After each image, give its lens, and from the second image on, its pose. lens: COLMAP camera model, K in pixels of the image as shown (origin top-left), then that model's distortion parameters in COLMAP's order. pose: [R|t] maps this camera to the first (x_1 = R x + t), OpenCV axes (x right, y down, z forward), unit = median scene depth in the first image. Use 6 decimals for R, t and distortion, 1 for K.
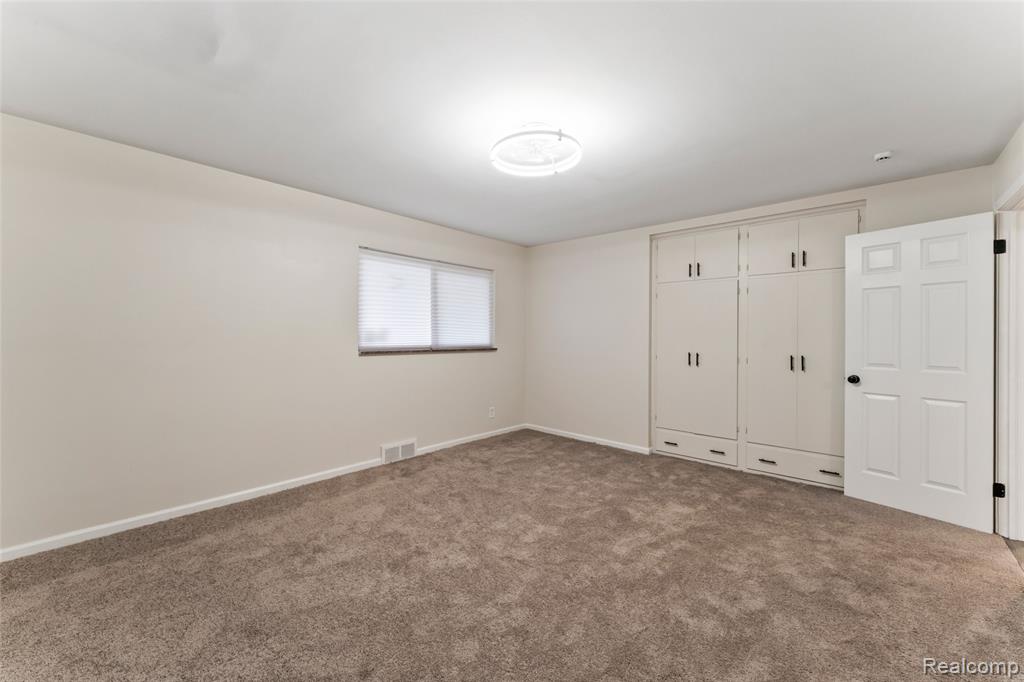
lens RADIAL K [[403.1, 0, 509.2], [0, 403.1, 351.4], [0, 0, 1]] dist [0.000935, 0.000043]
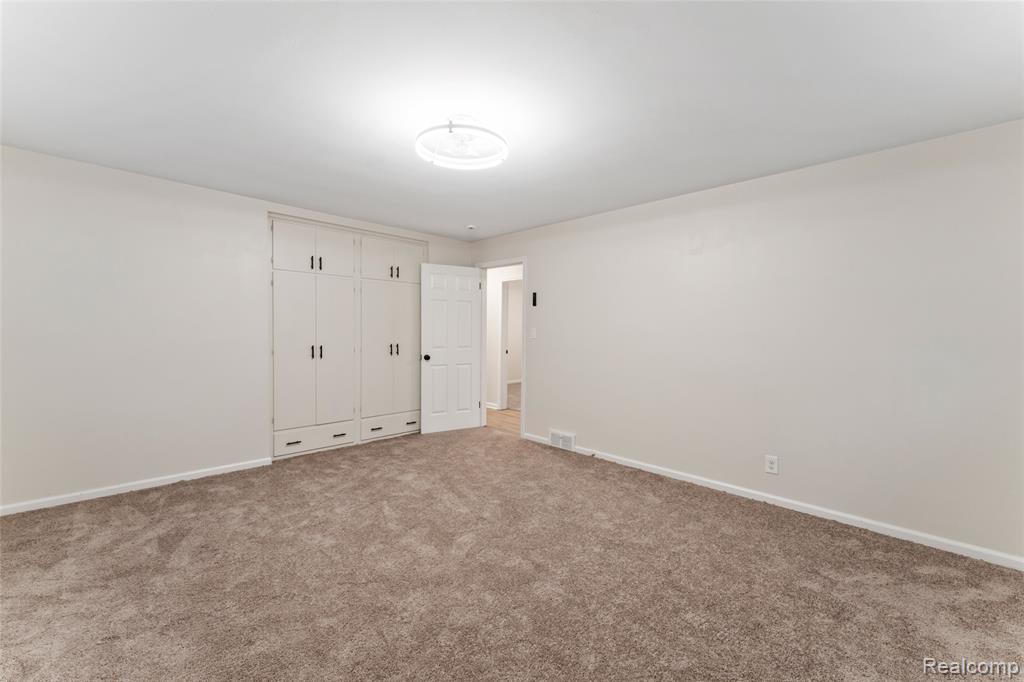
lens RADIAL K [[403.1, 0, 509.2], [0, 403.1, 351.4], [0, 0, 1]] dist [0.000935, 0.000043]
pose [[0.059227, -0.054204, 0.996772, -0.651239], [0.030483, 0.998157, 0.052468, -0.024858], [-0.997779, 0.027277, 0.060770, 0.574599]]
